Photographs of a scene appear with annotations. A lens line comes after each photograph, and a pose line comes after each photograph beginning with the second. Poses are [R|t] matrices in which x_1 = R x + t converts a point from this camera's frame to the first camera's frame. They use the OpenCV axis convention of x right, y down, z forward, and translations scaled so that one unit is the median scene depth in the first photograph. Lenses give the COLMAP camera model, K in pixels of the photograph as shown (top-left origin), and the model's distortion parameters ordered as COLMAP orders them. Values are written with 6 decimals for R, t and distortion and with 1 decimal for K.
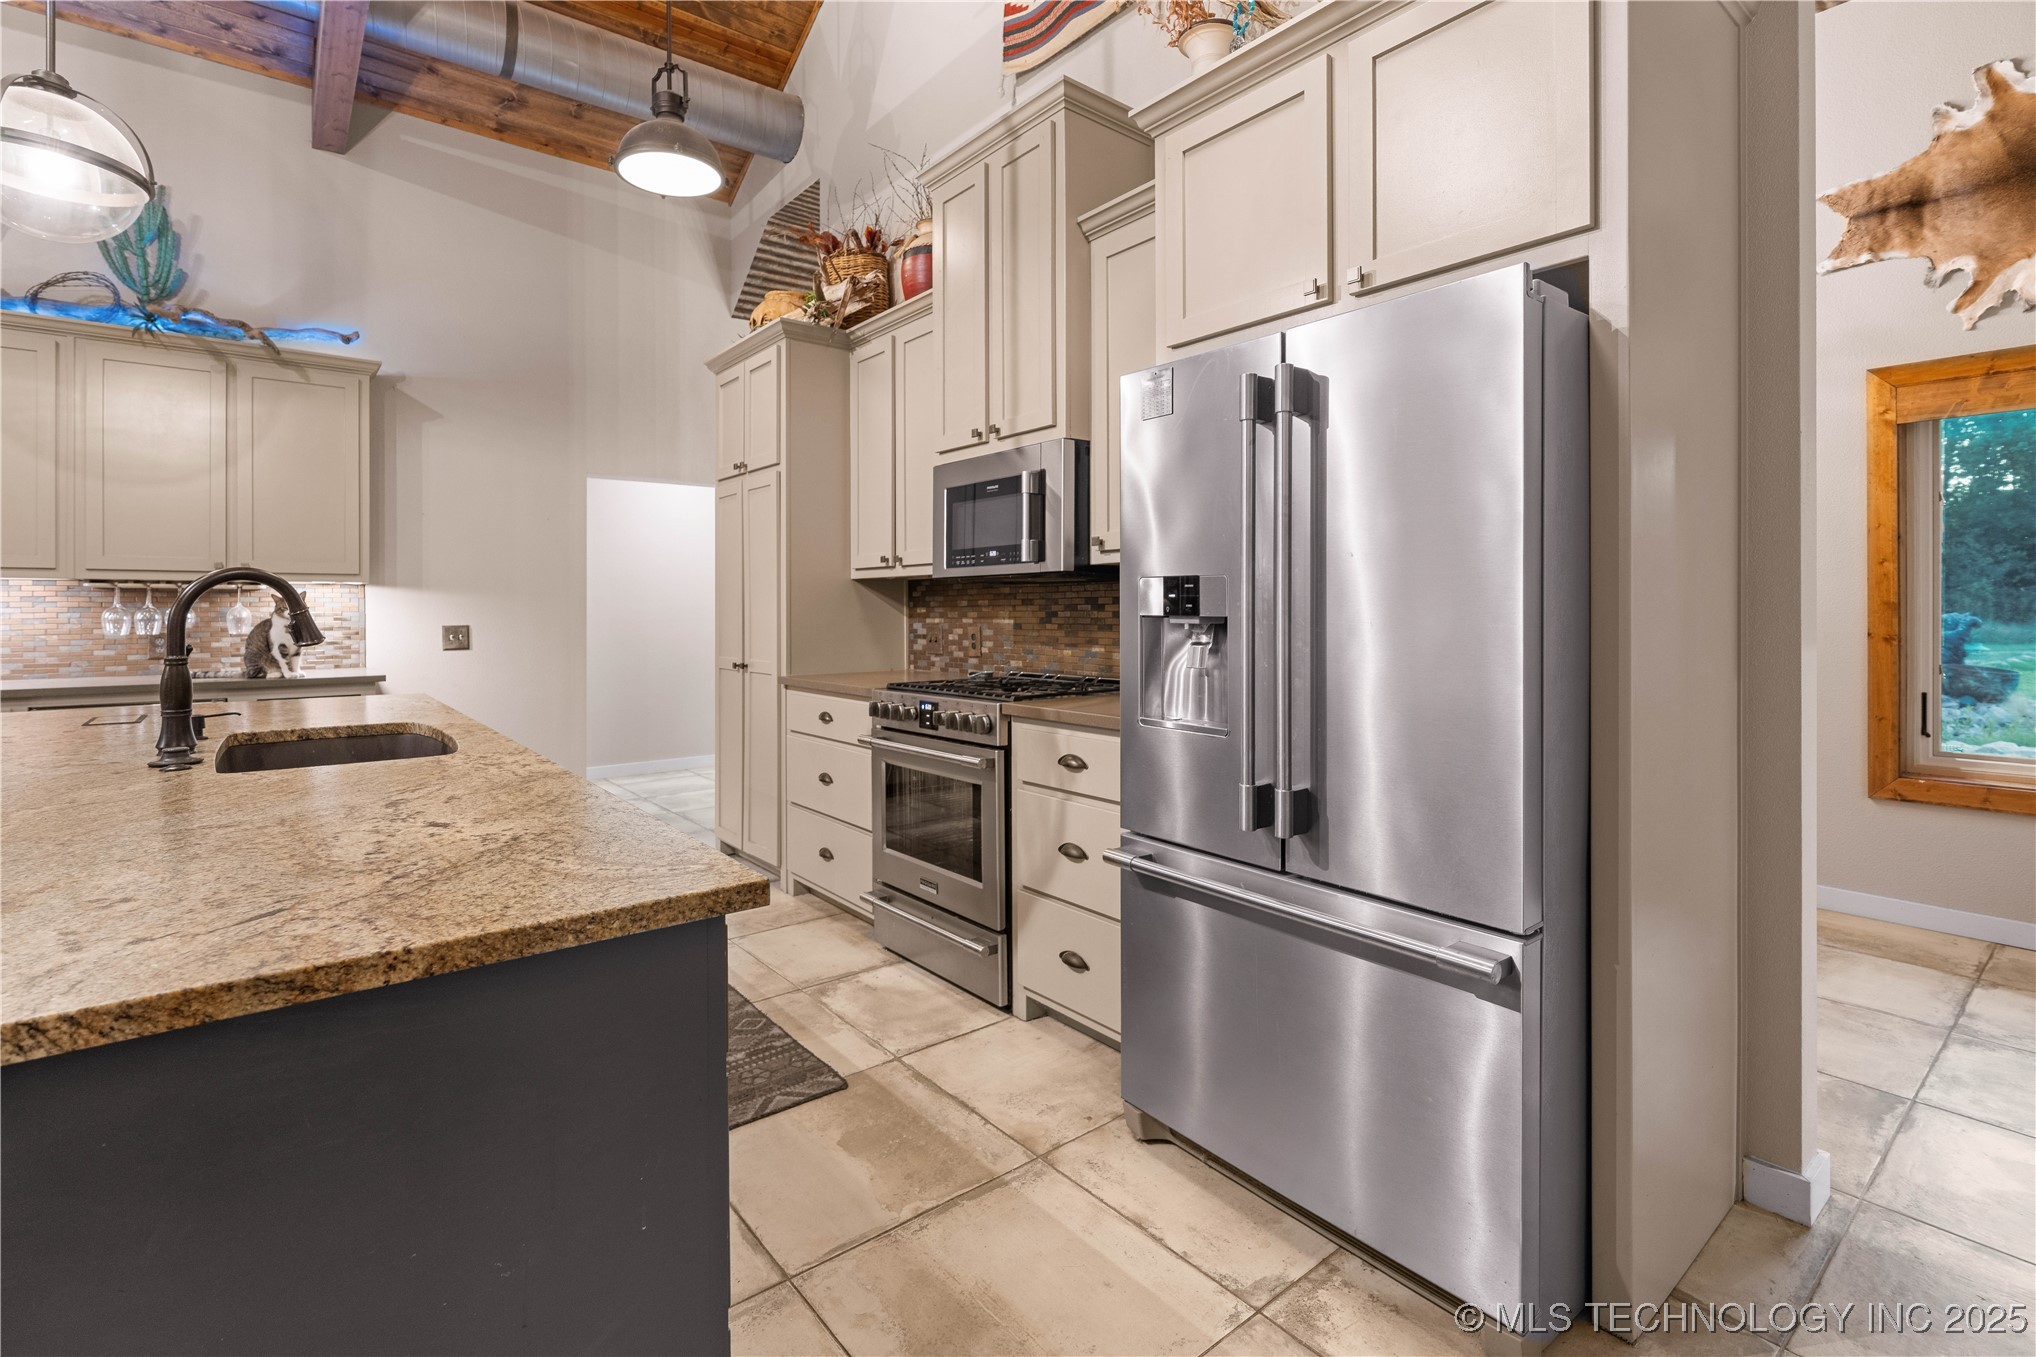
lens RADIAL K [[948.3, 0, 1021.8], [0, 948.3, 609.1], [0, 0, 1]] dist [-0.006615, -0.000645]
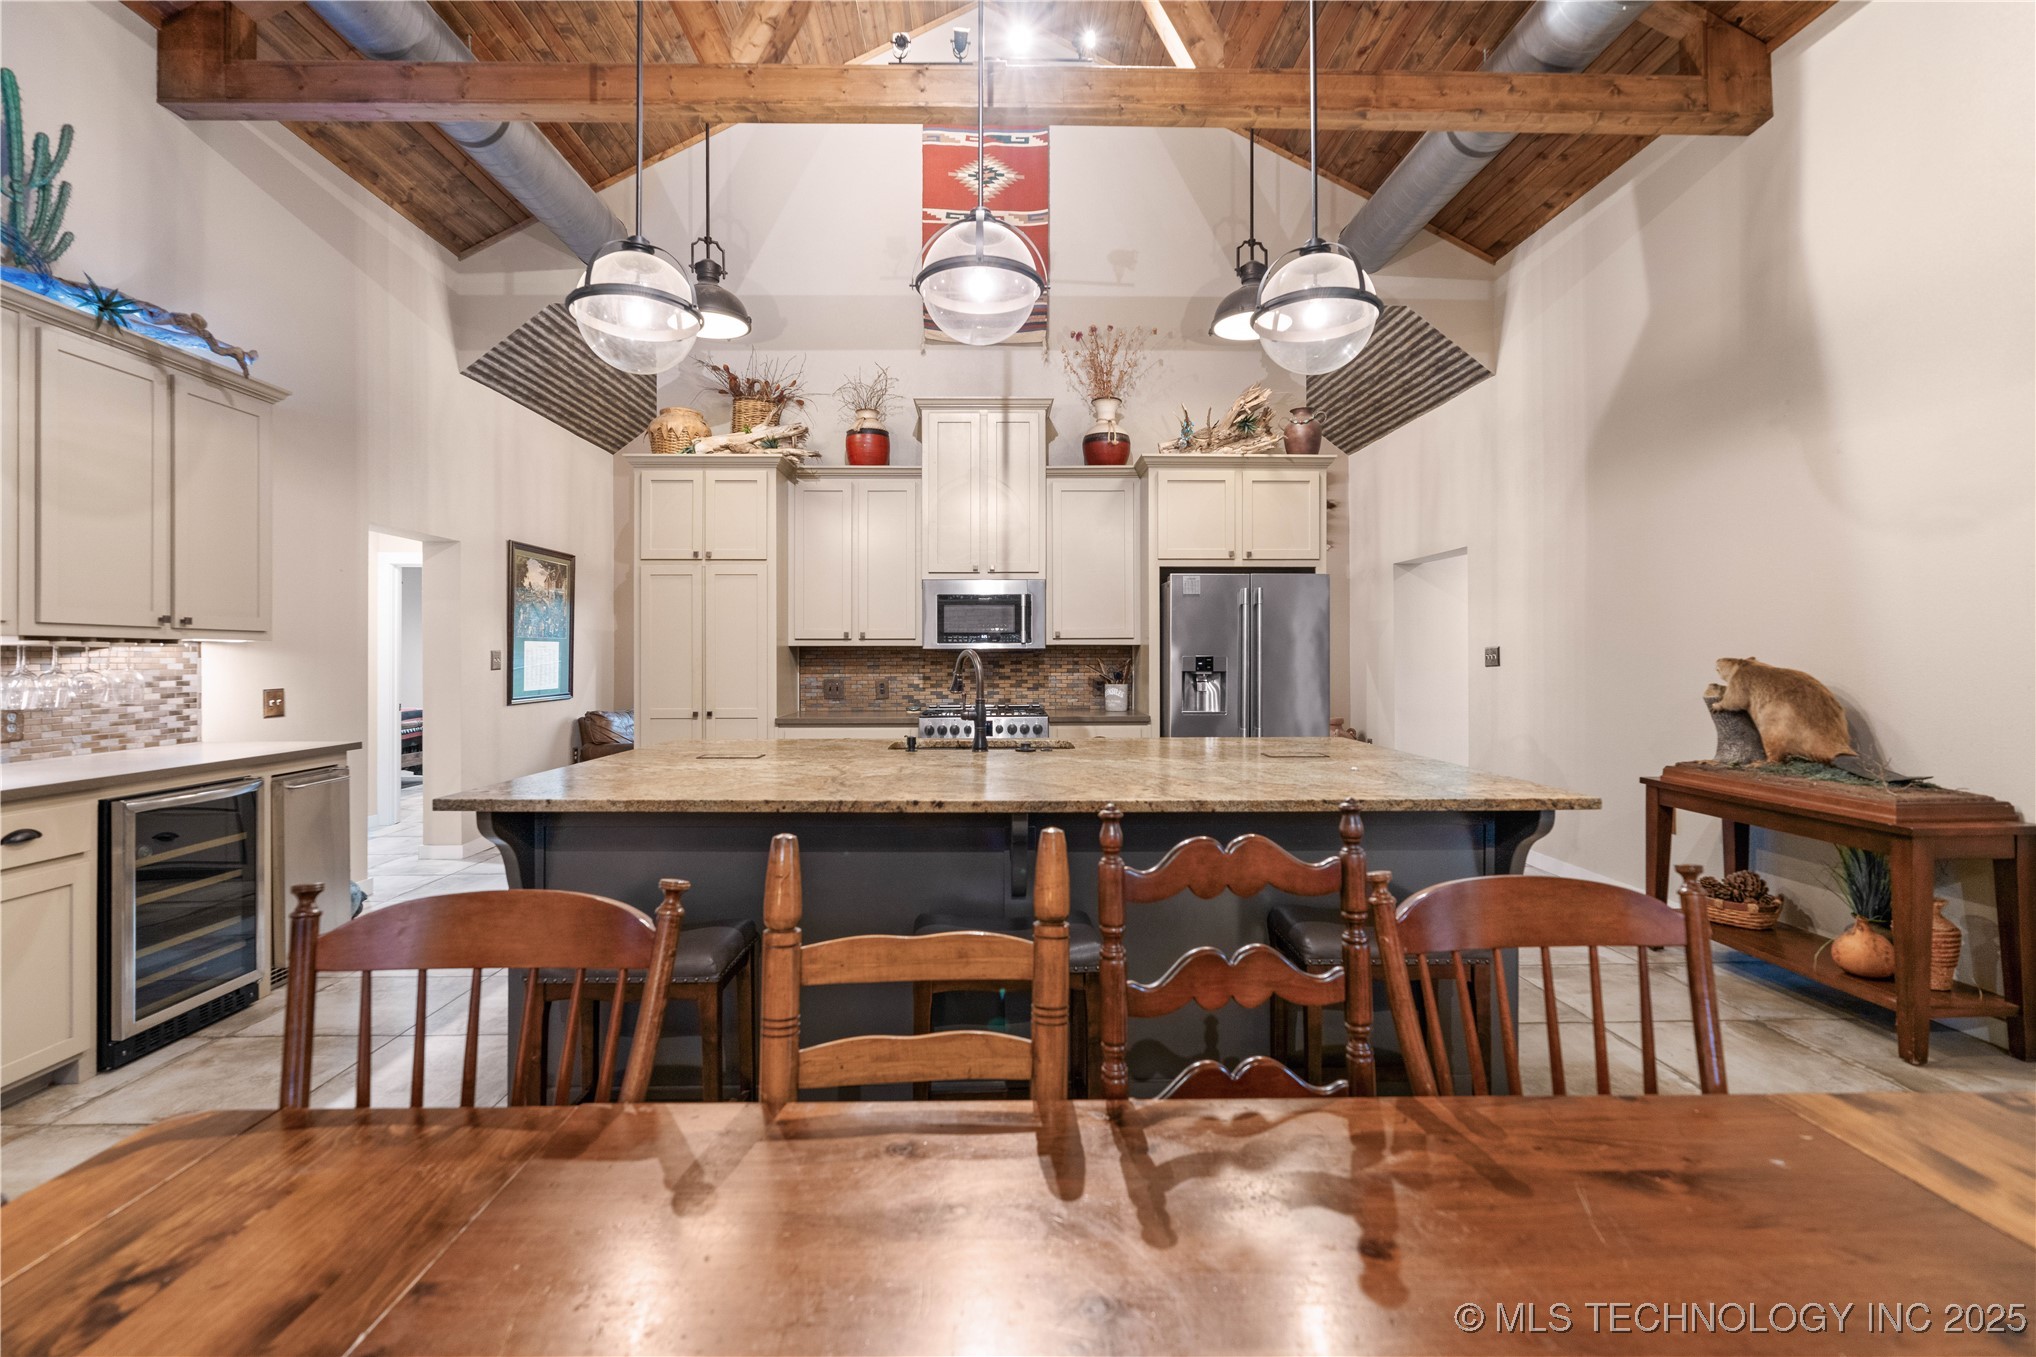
lens RADIAL K [[932.4, 0, 1017.2], [0, 932.4, 640.1], [0, 0, 1]] dist [-0.005612, 0.000106]
pose [[0.608924, 0.017153, 0.793043, -1.424601], [-0.000200, 0.999769, -0.021471, -0.015381], [-0.793229, 0.012916, 0.608787, -0.104405]]
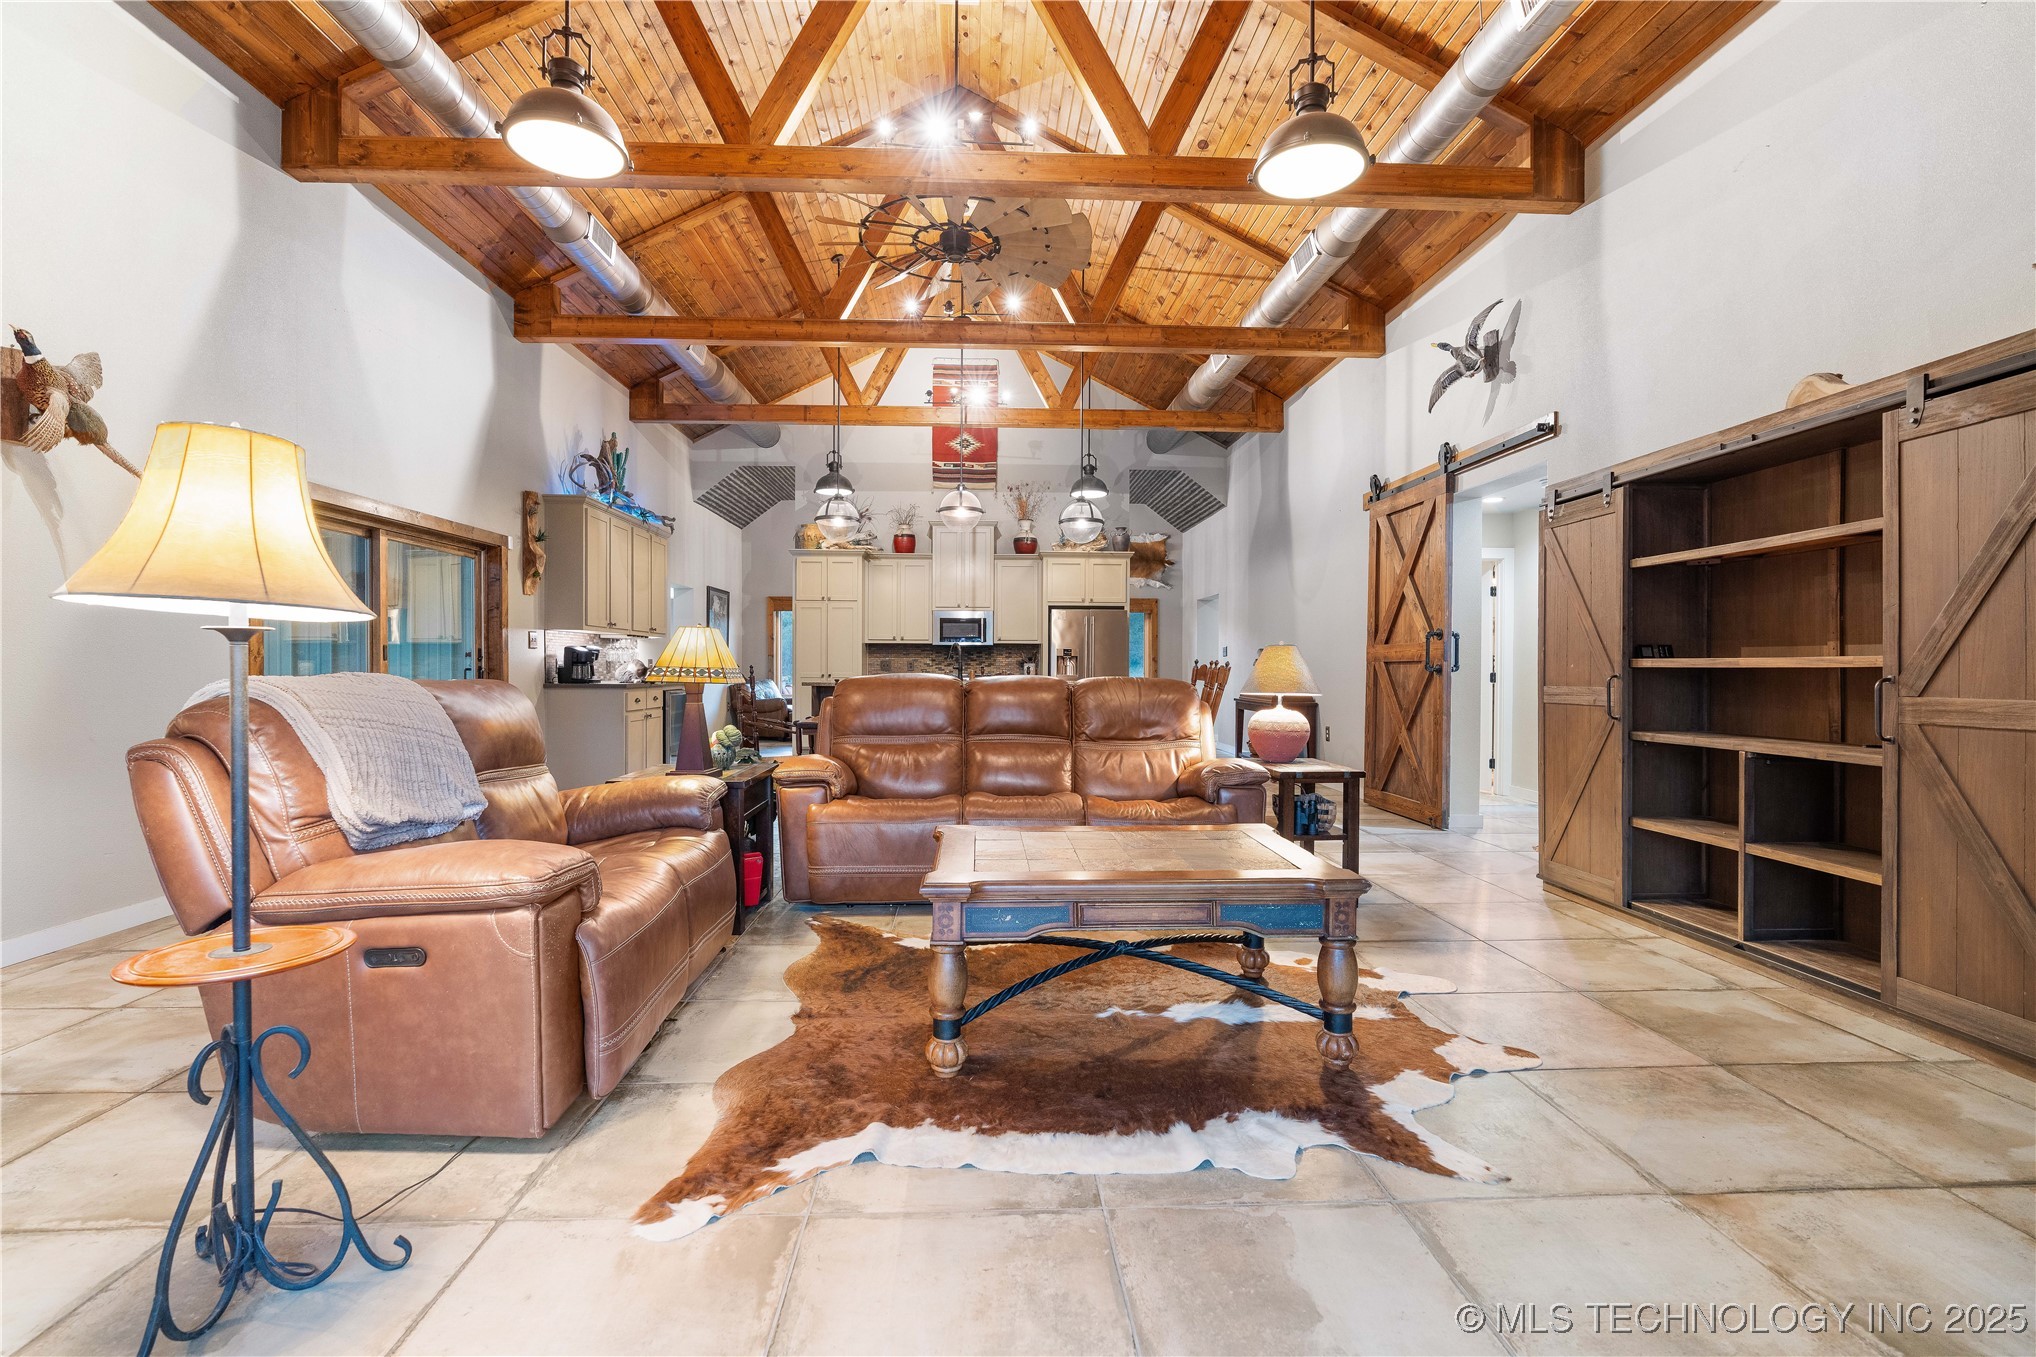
lens RADIAL K [[931.7, 0, 1019.0], [0, 931.7, 645.1], [0, 0, 1]] dist [0.001393, 0.000769]
pose [[0.592664, 0.023941, 0.805094, -2.835561], [-0.006225, 0.999664, -0.025145, 0.053818], [-0.805426, 0.009891, 0.592614, -1.291021]]
